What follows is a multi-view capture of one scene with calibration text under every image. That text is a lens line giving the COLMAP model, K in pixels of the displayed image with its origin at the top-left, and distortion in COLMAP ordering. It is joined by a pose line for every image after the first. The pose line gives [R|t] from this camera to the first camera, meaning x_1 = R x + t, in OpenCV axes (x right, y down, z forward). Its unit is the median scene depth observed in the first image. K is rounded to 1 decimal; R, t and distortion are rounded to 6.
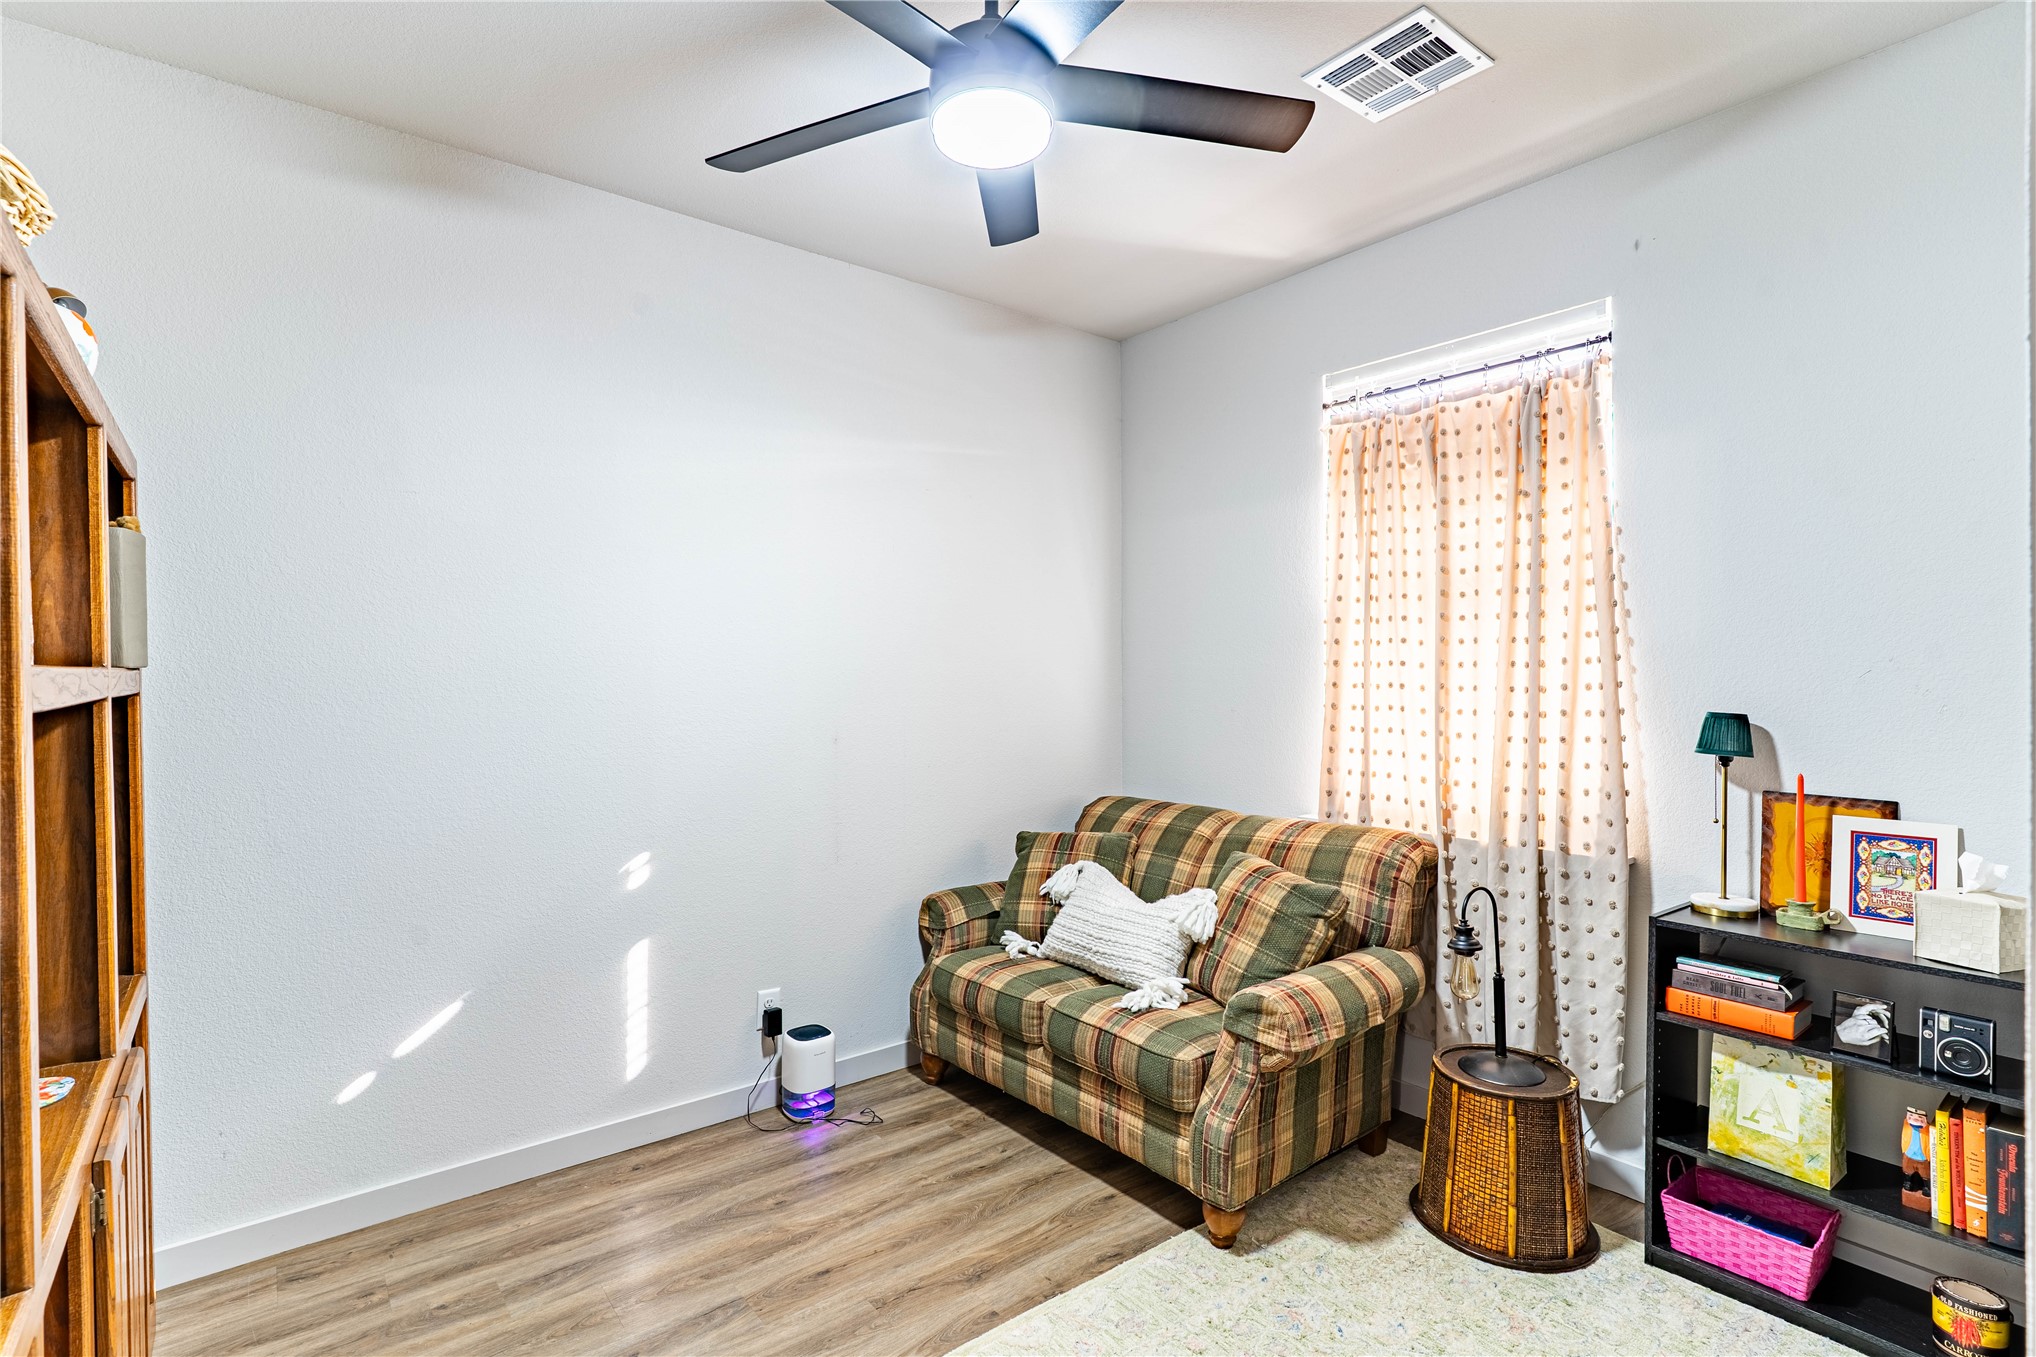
lens RADIAL K [[965.8, 0, 1016.3], [0, 965.8, 673.5], [0, 0, 1]] dist [0.001073, -0.000040]
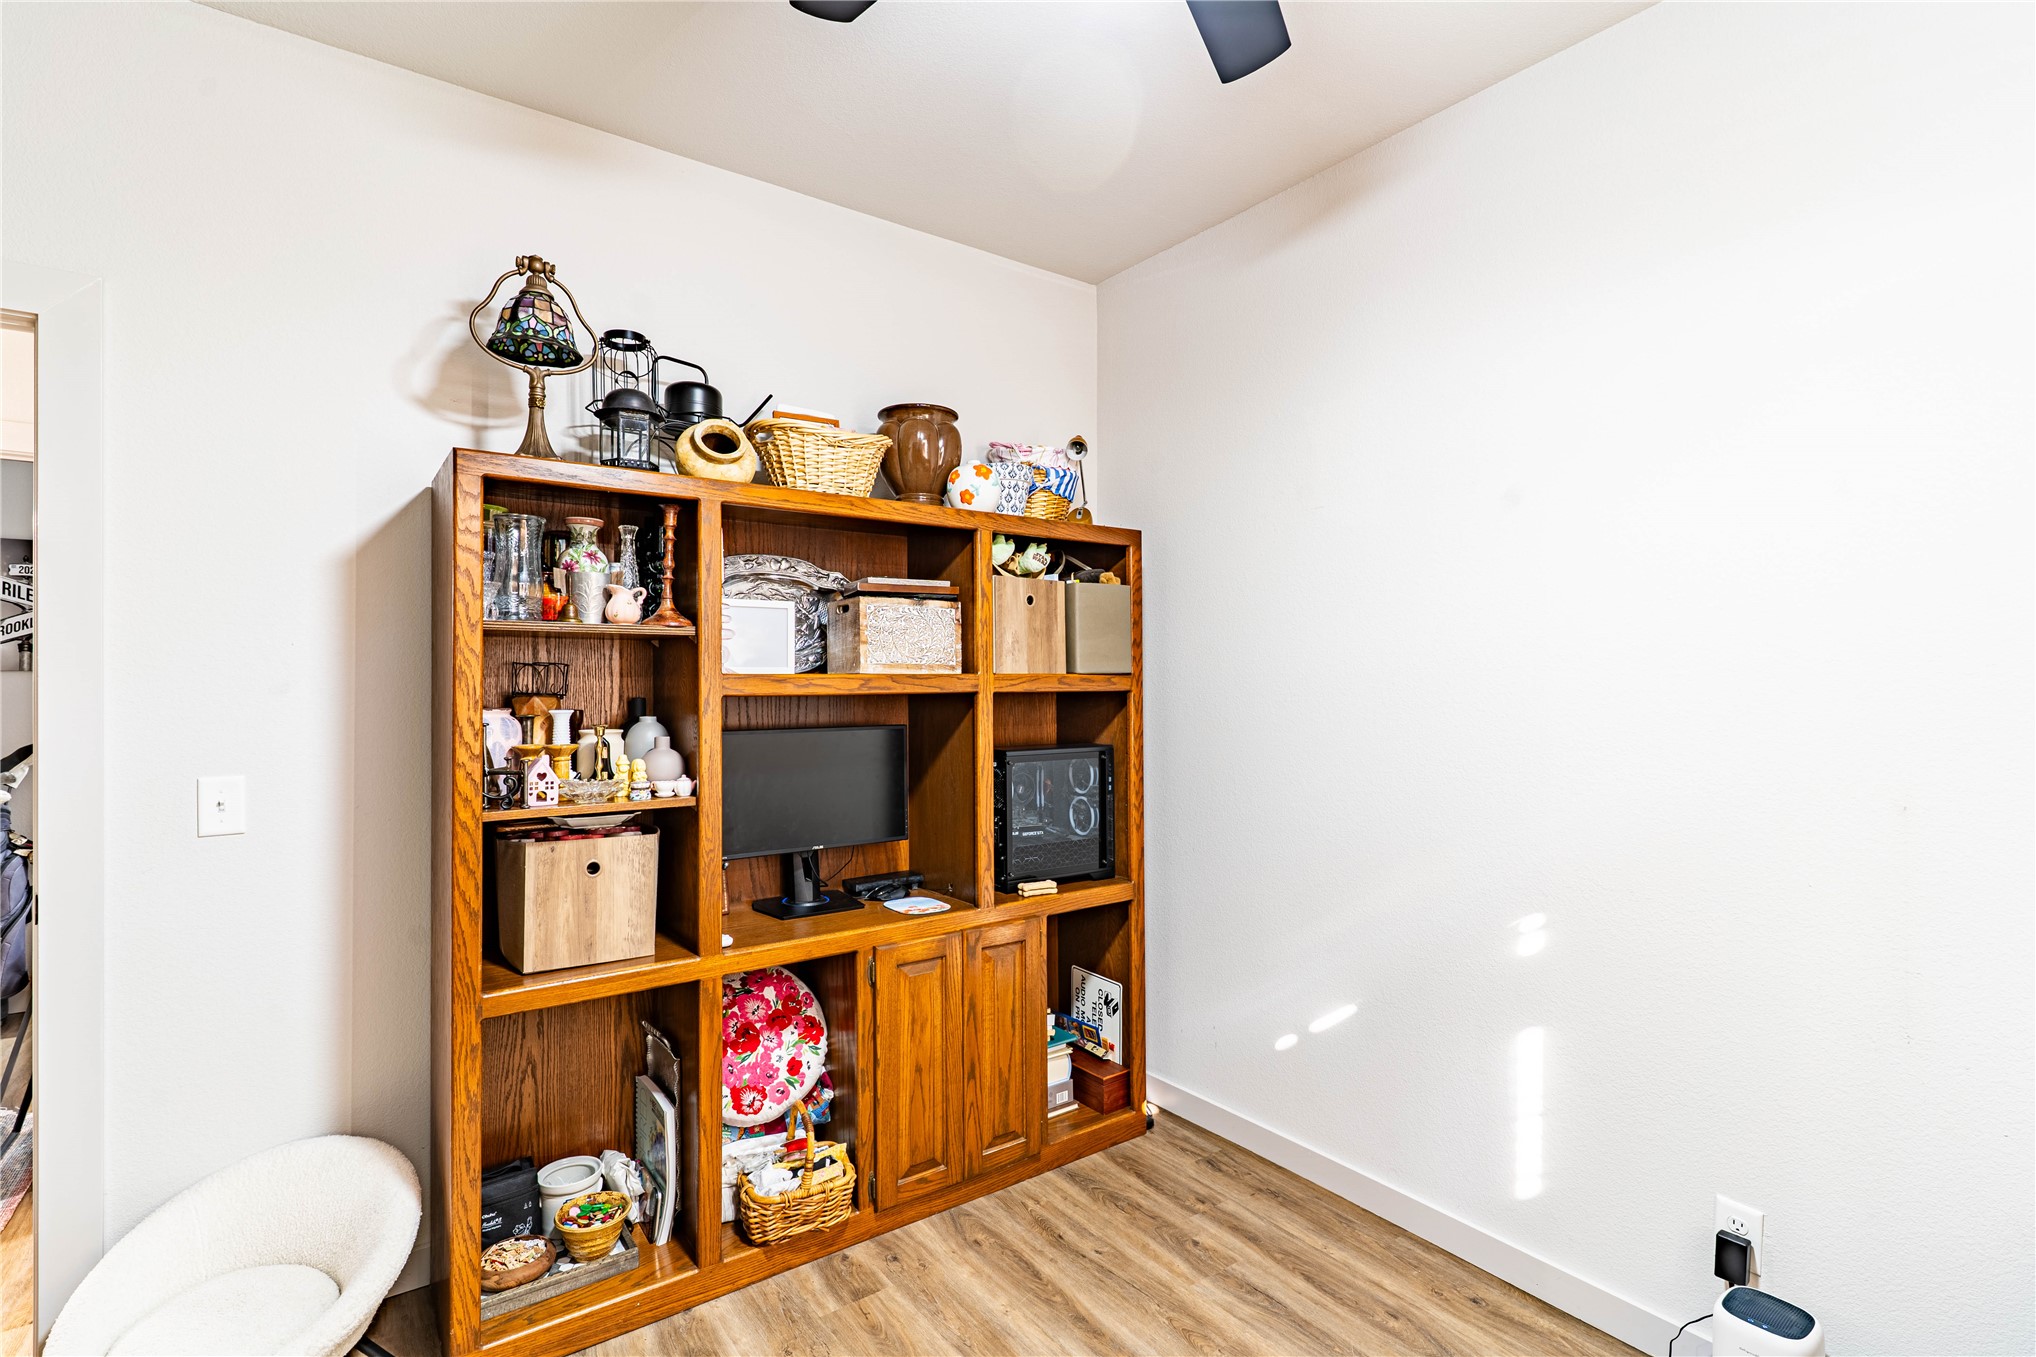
lens RADIAL K [[965.8, 0, 1016.3], [0, 965.8, 673.5], [0, 0, 1]] dist [0.001073, -0.000040]
pose [[-0.036536, 0.000967, -0.999332, 0.312913], [-0.004590, 0.999989, 0.001136, -0.002615], [0.999322, 0.004628, -0.036532, 0.489138]]
